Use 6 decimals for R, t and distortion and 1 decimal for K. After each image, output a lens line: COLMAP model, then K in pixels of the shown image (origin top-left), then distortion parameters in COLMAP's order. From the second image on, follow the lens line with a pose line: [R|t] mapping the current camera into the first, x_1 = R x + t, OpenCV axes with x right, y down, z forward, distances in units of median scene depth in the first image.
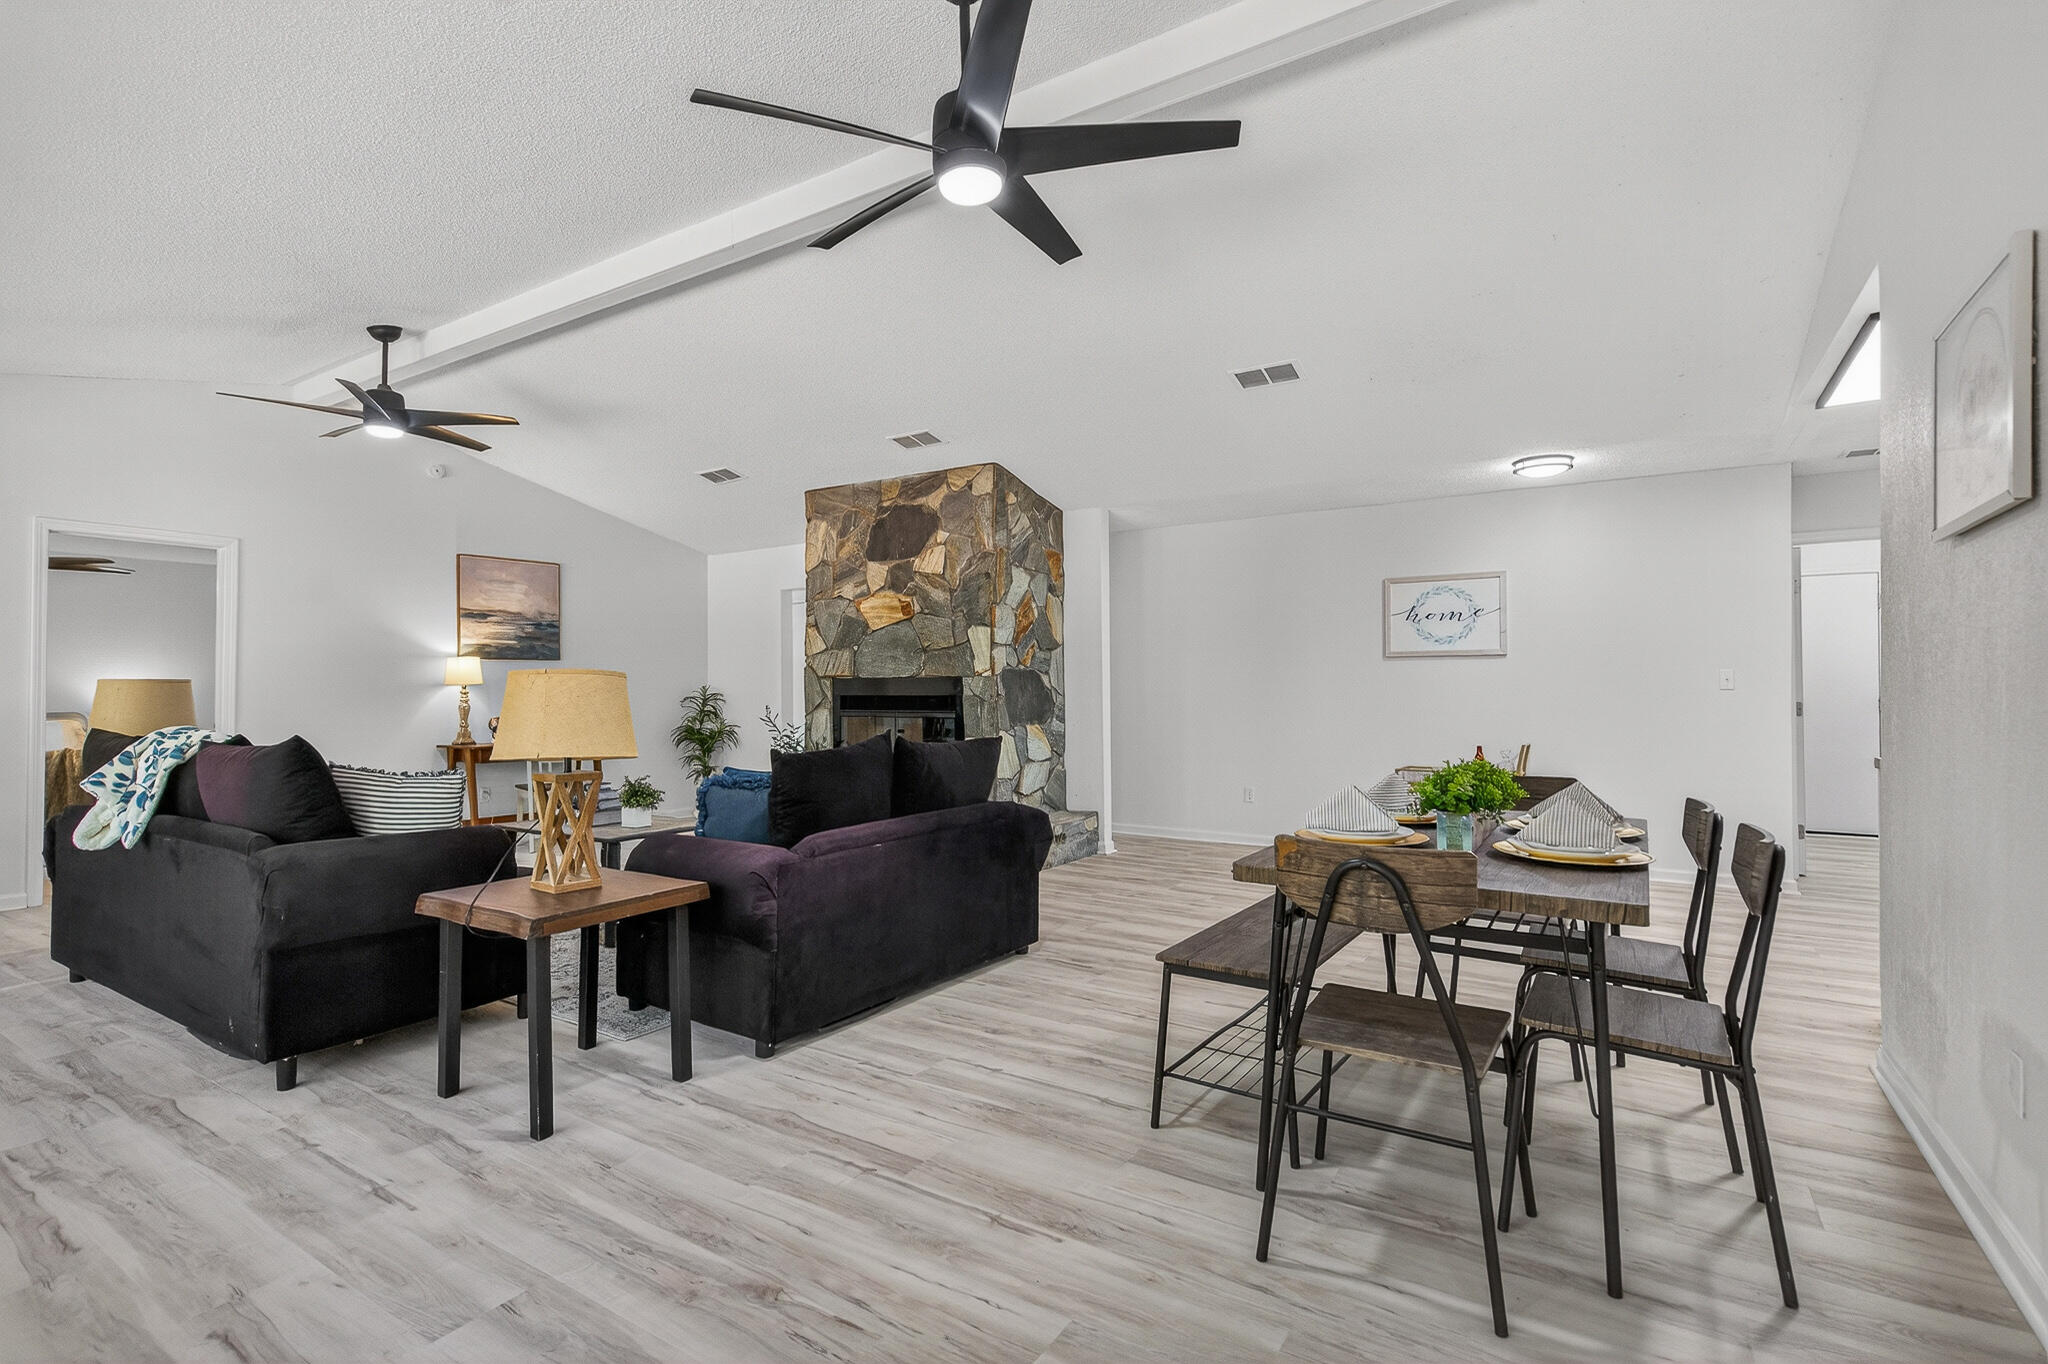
lens RADIAL K [[946.1, 0, 1024.0], [0, 946.1, 682.0], [0, 0, 1]] dist [0.015691, -0.000171]
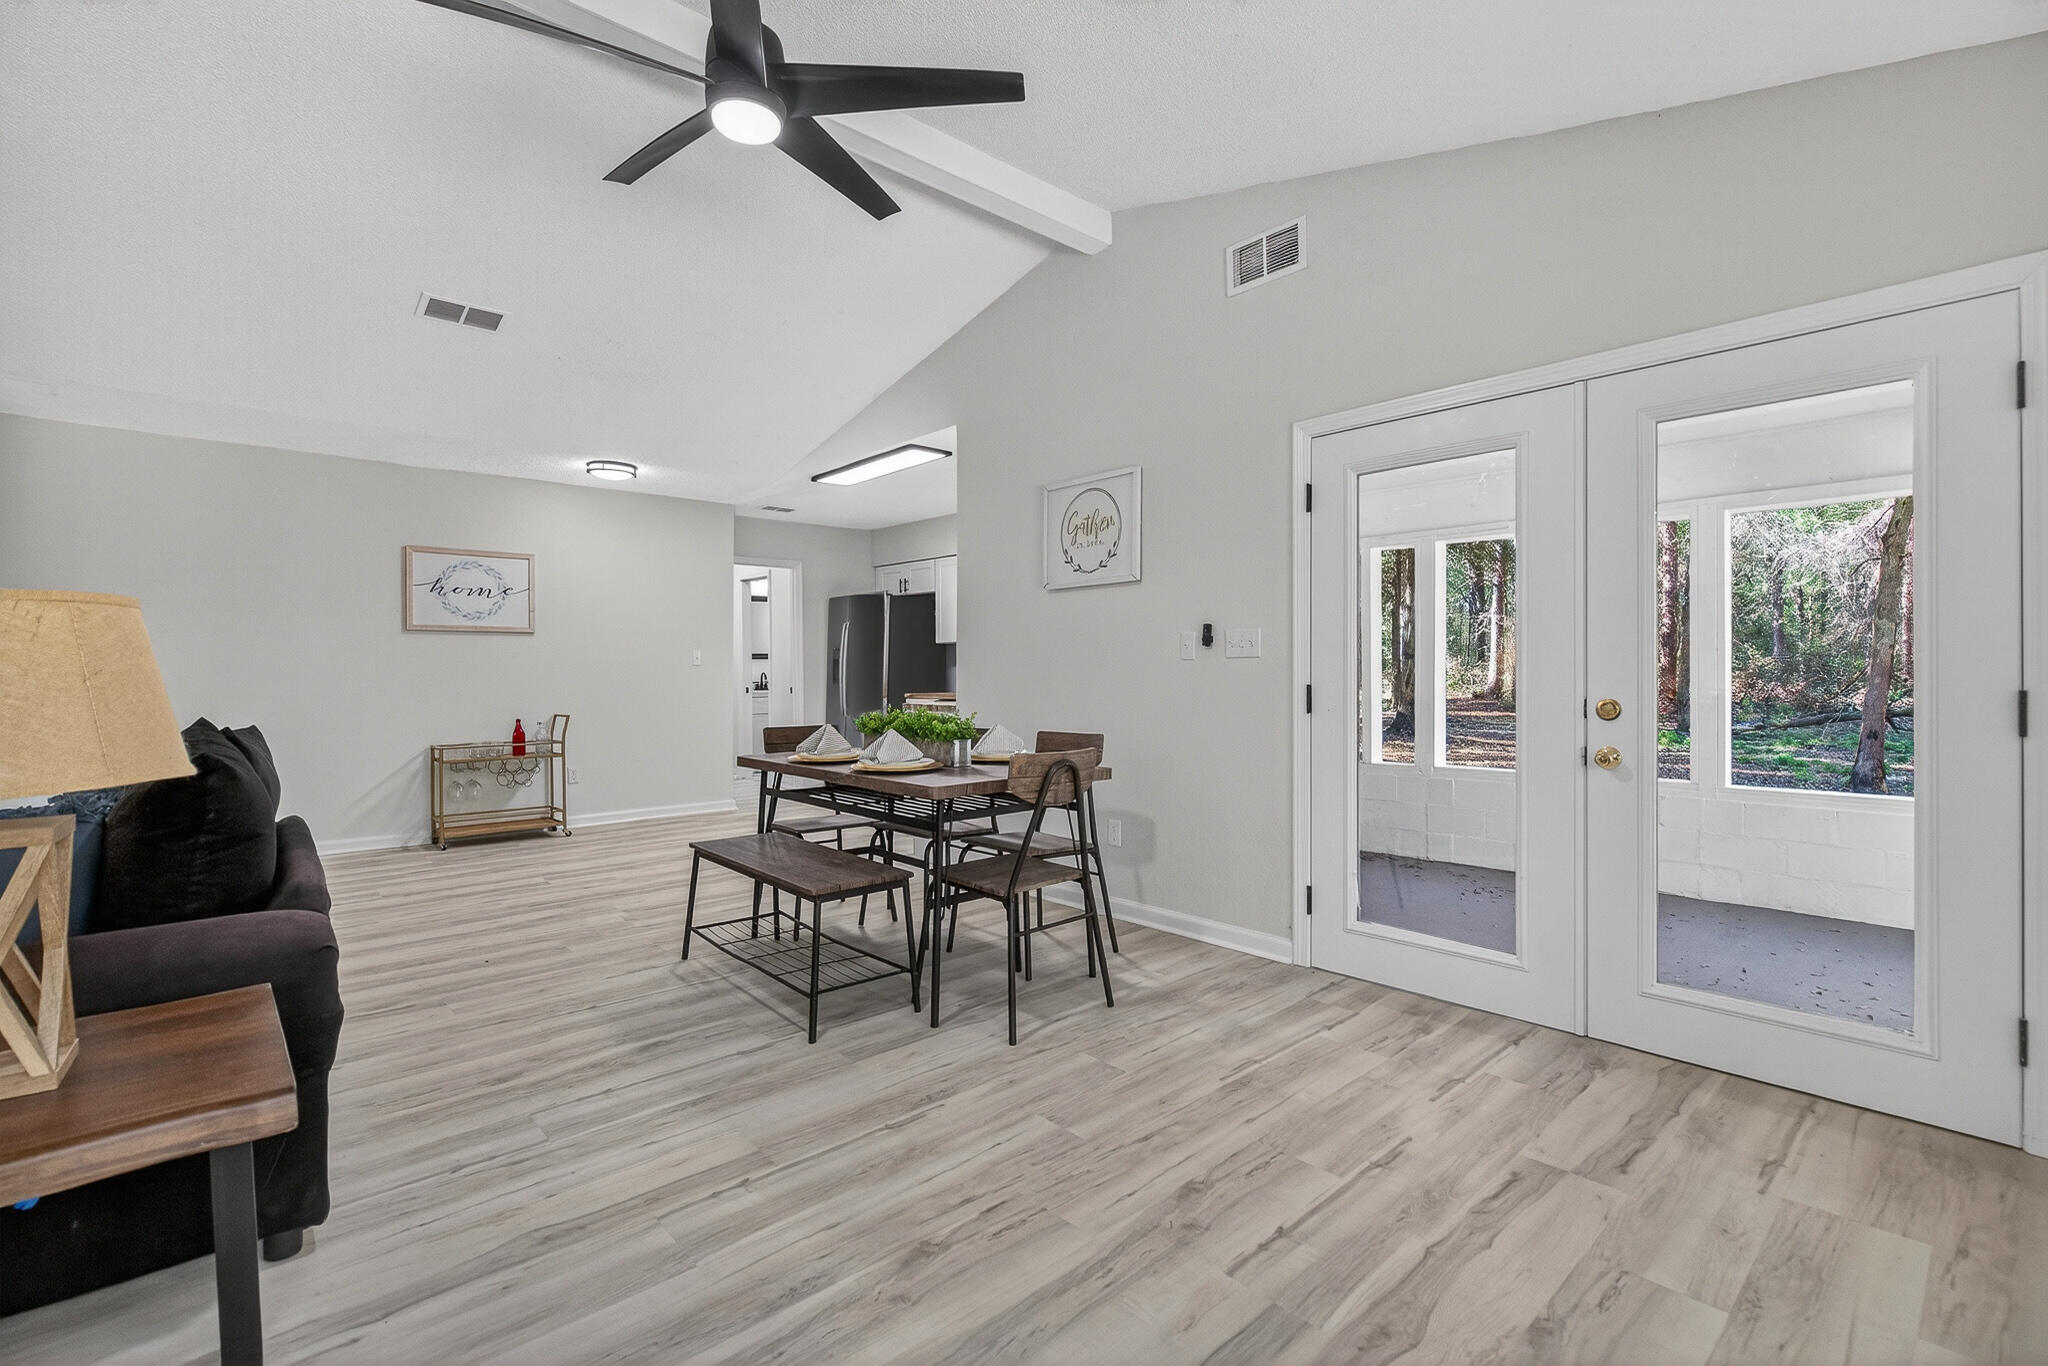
lens RADIAL K [[918.2, 0, 1027.9], [0, 918.2, 674.6], [0, 0, 1]] dist [0.001097, -0.000102]
pose [[0.261900, -0.002856, 0.965091, -0.327615], [-0.006377, 0.999969, 0.004690, 0.009455], [-0.965074, -0.007382, 0.261873, 0.181786]]
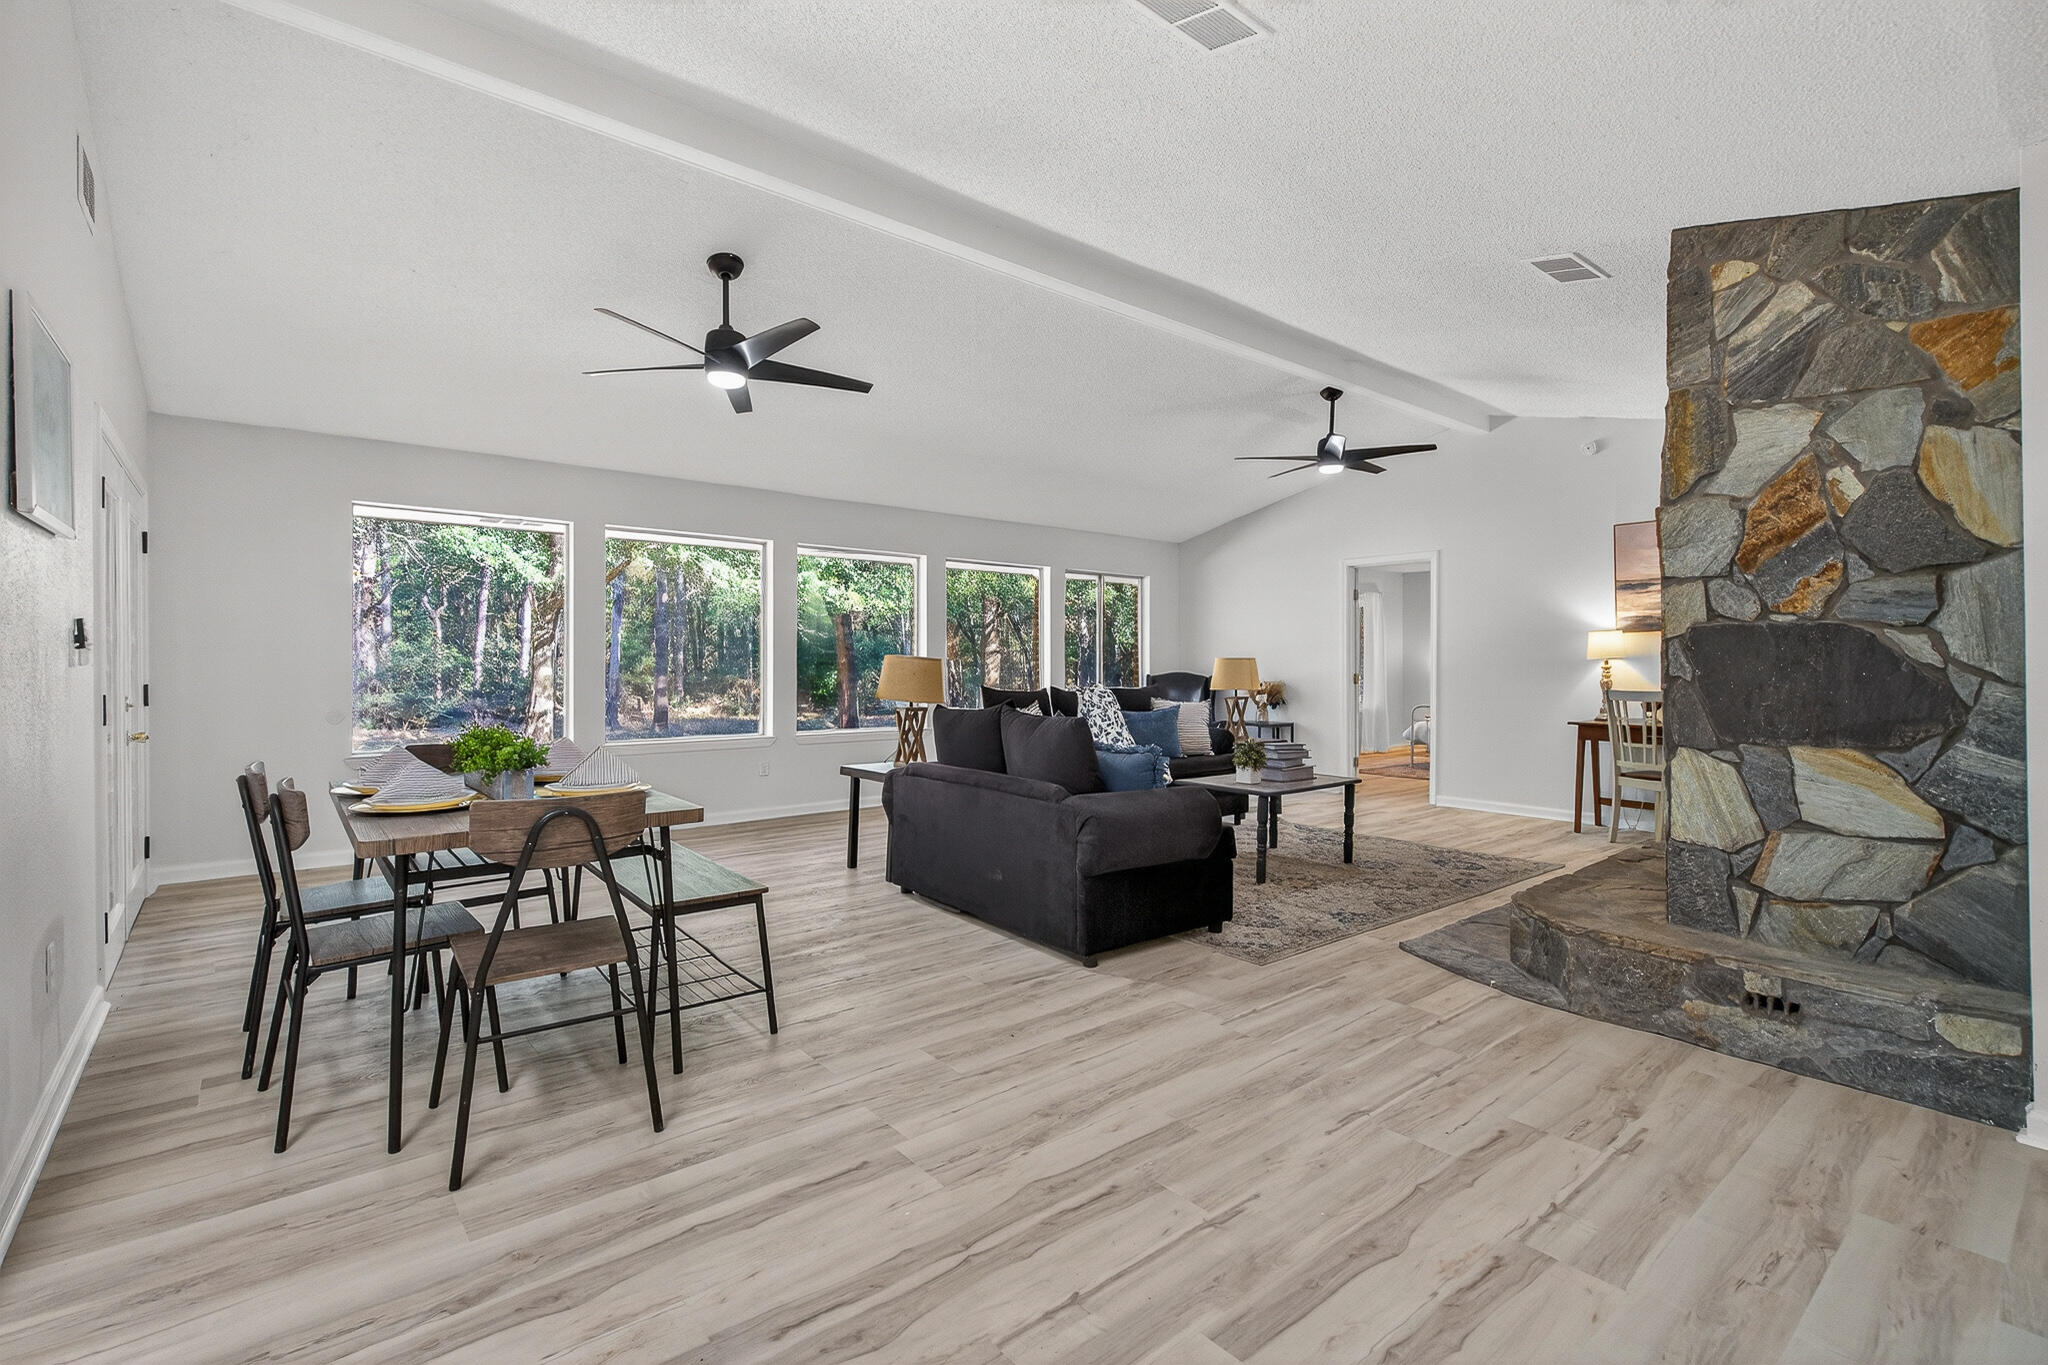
lens RADIAL K [[926.1, 0, 1030.6], [0, 926.1, 657.4], [0, 0, 1]] dist [0.001537, 0.000061]
pose [[-0.307044, -0.004559, -0.951684, 0.531938], [0.006169, 0.999958, -0.006781, 0.004018], [0.951675, -0.007953, -0.307003, 0.775643]]
